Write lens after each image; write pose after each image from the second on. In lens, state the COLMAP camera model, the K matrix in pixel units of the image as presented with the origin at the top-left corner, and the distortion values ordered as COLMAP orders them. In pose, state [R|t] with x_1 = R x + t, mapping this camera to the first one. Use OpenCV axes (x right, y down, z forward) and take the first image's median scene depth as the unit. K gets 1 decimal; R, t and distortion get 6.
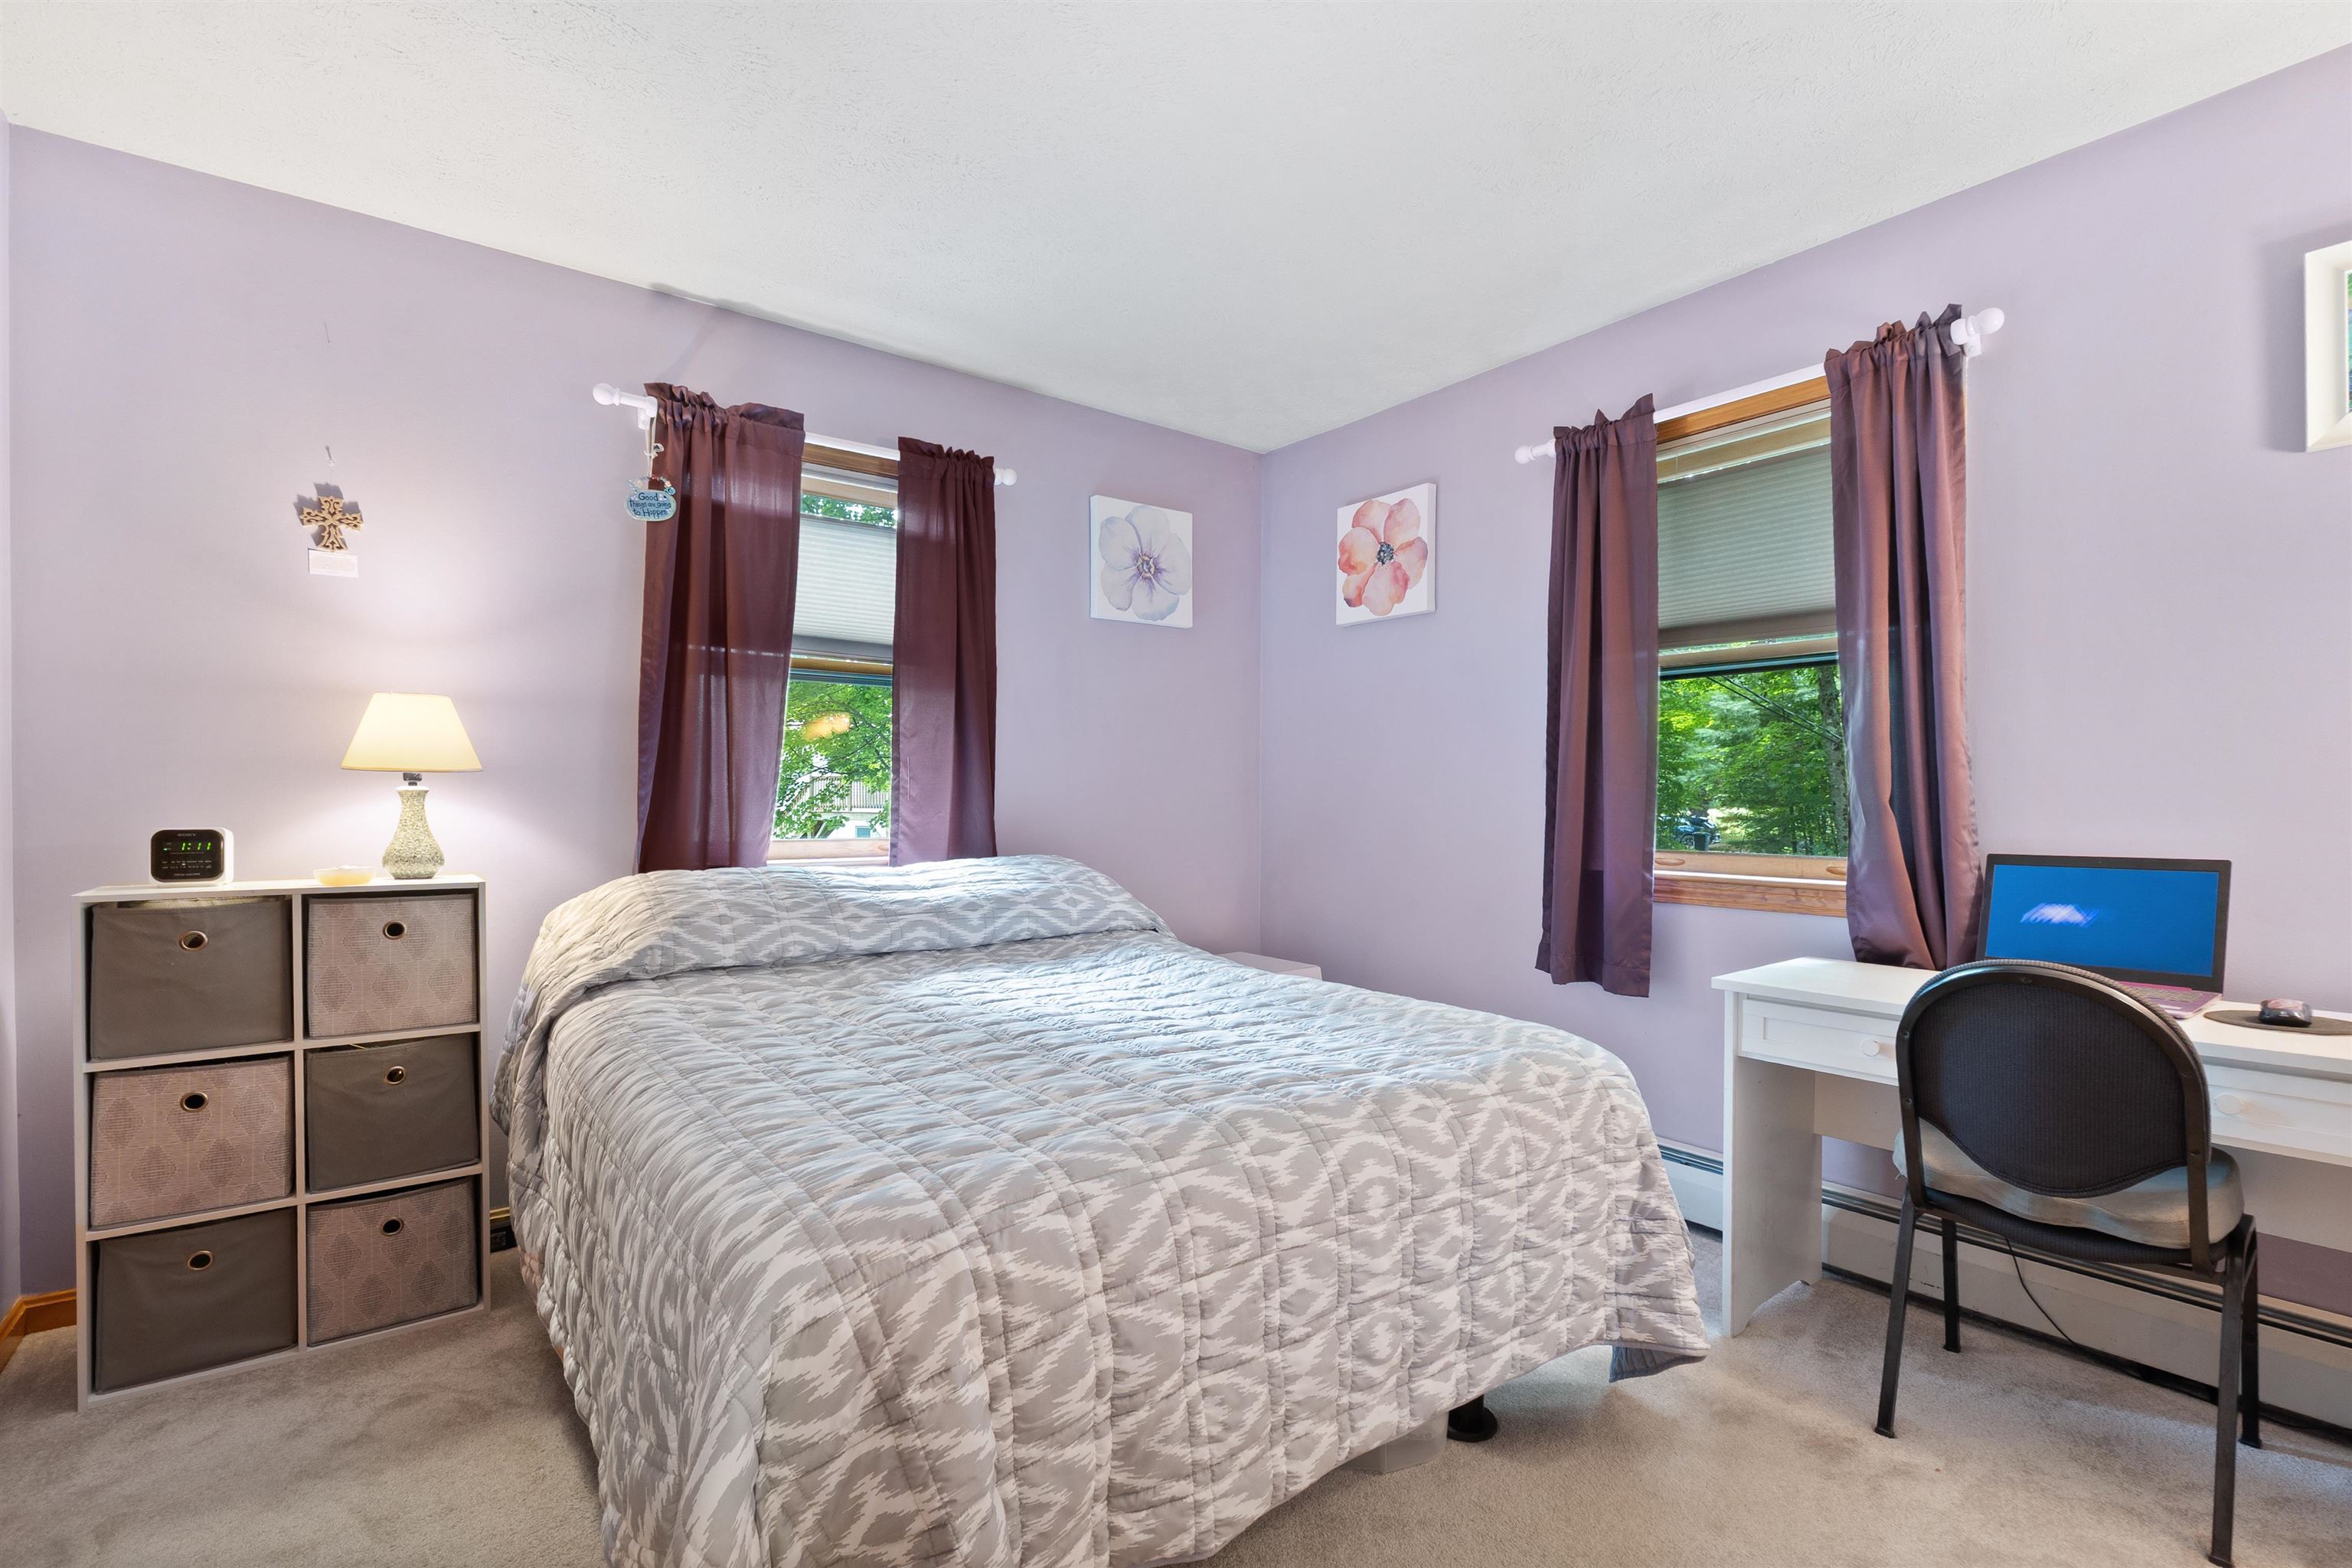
lens RADIAL K [[1087.1, 0, 1179.5], [0, 1087.1, 797.5], [0, 0, 1]] dist [-0.003611, -0.000247]
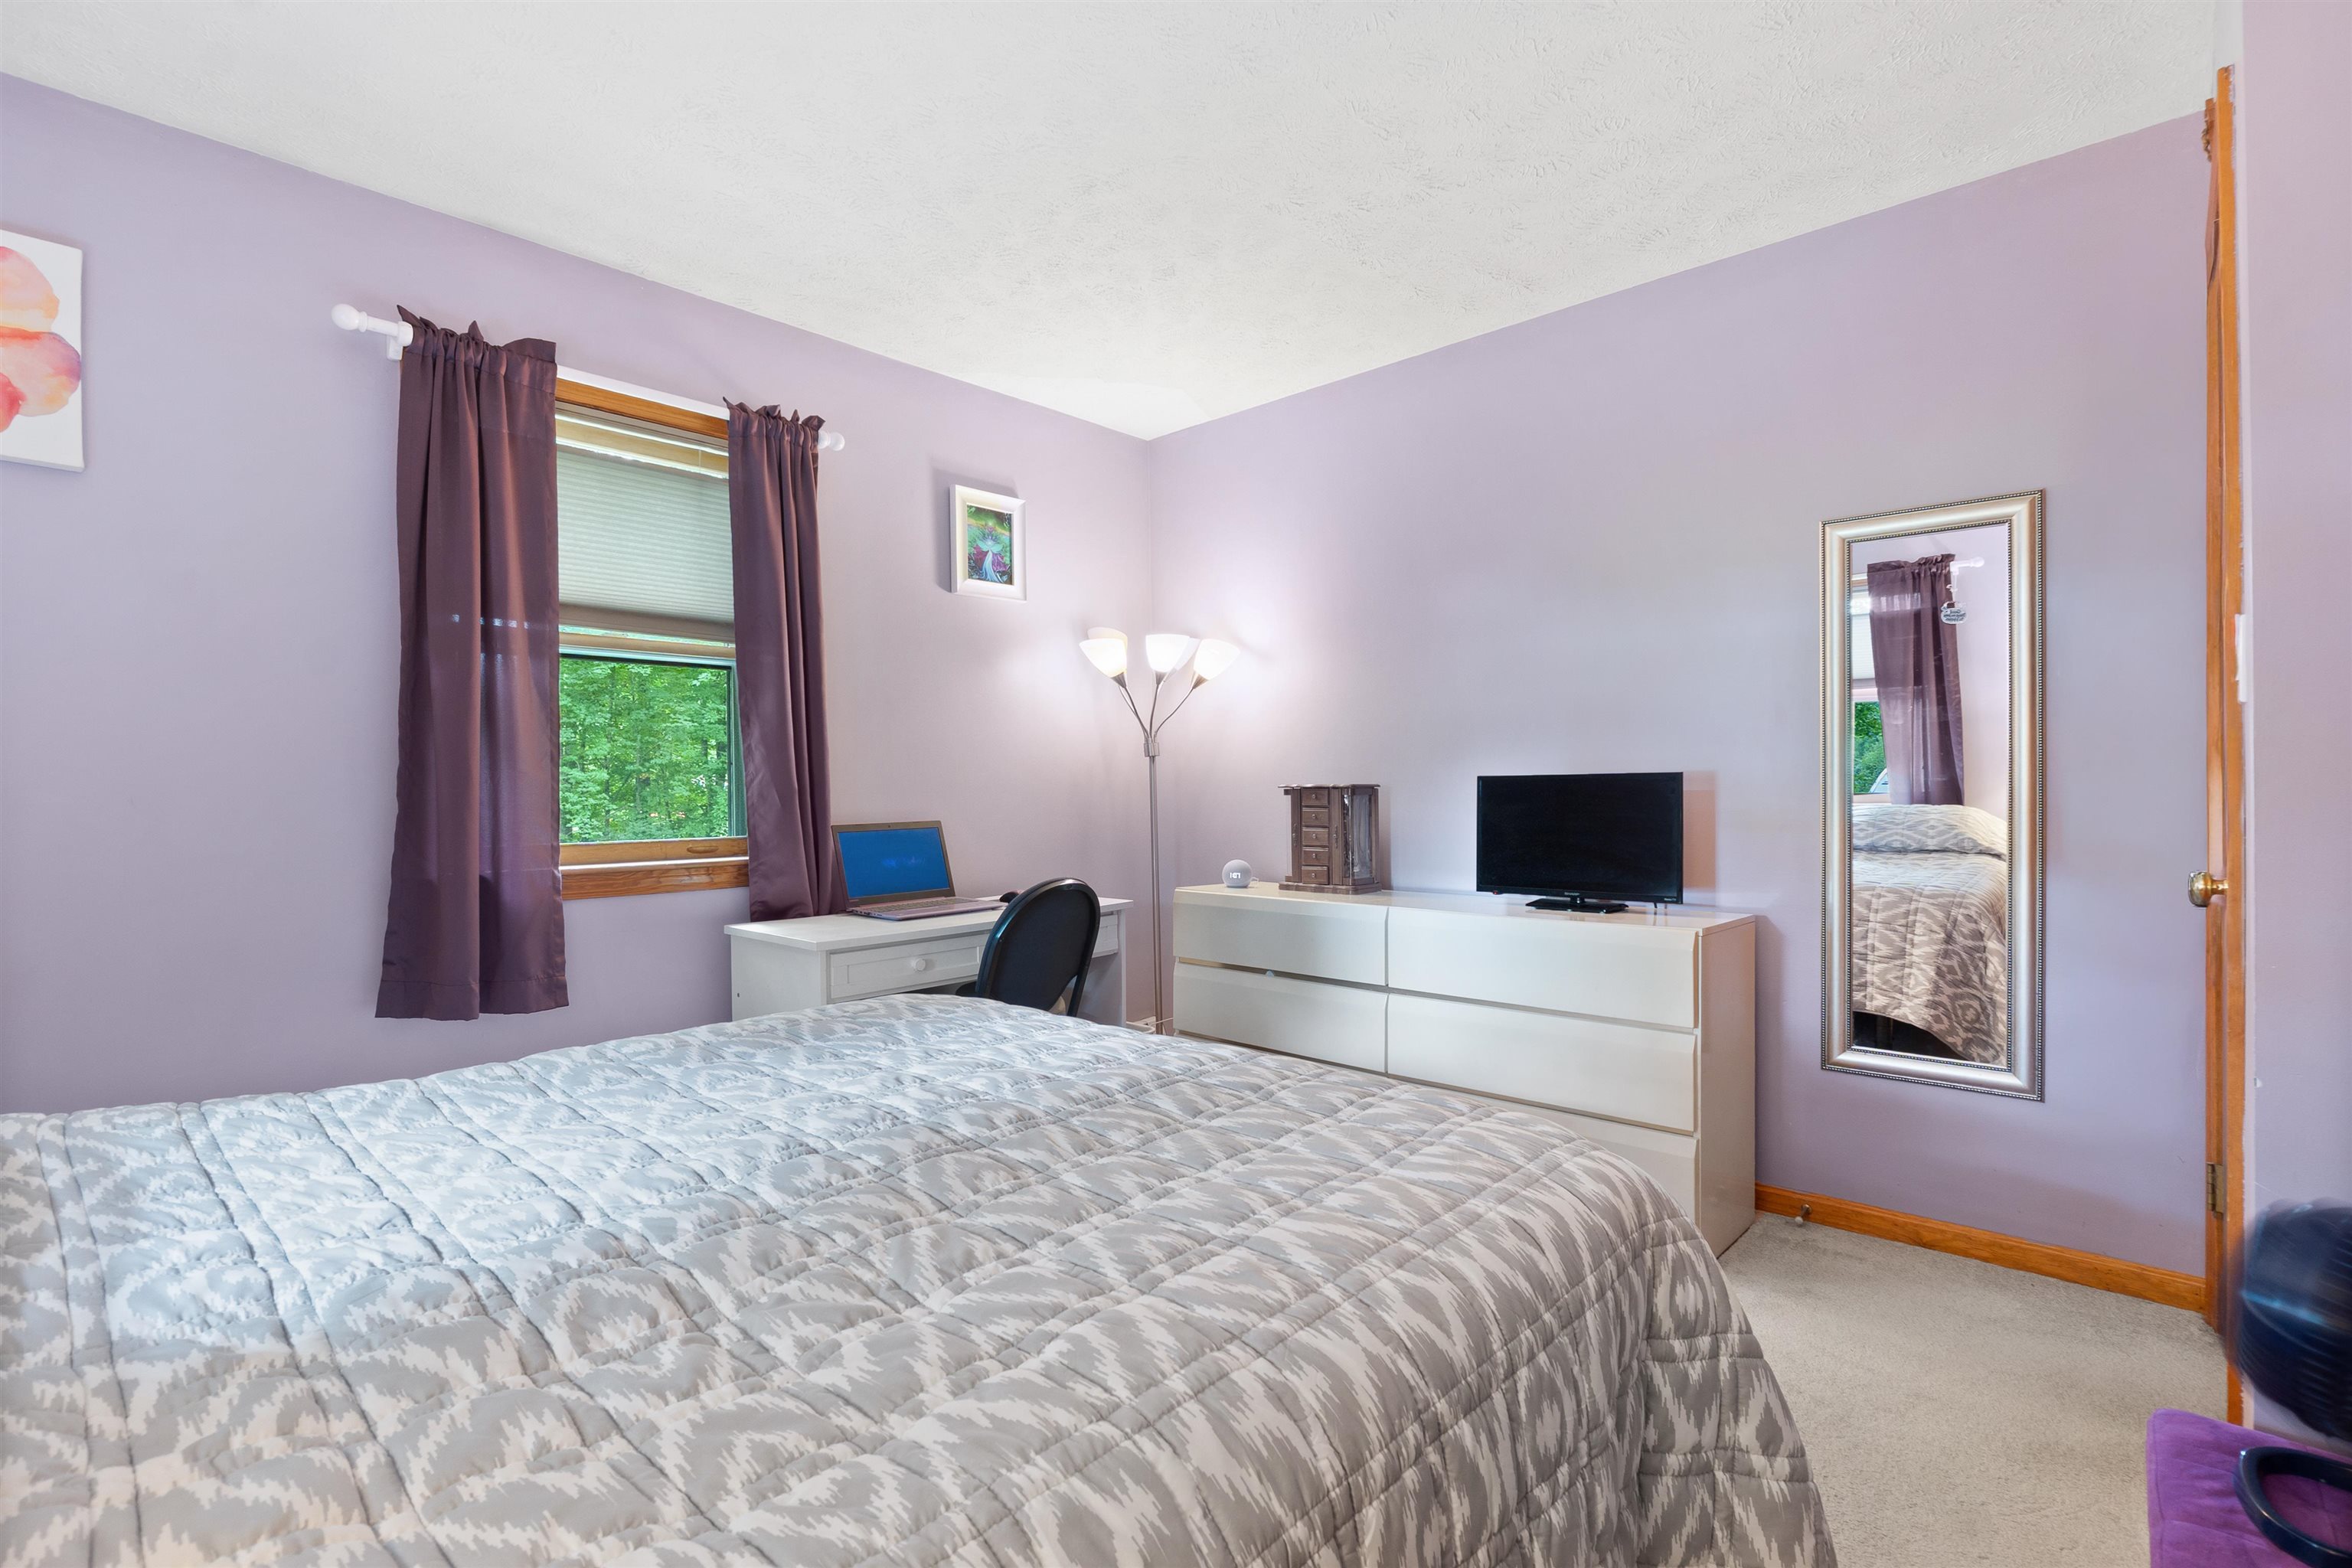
lens RADIAL K [[1057.5, 0, 1176.0], [0, 1057.5, 784.0], [0, 0, 1]] dist [-0.001836, -0.000208]
pose [[-0.183608, -0.001363, 0.982999, -0.529682], [0.009435, 0.999951, 0.003149, -0.000699], [-0.982954, 0.009852, -0.183586, 0.654437]]
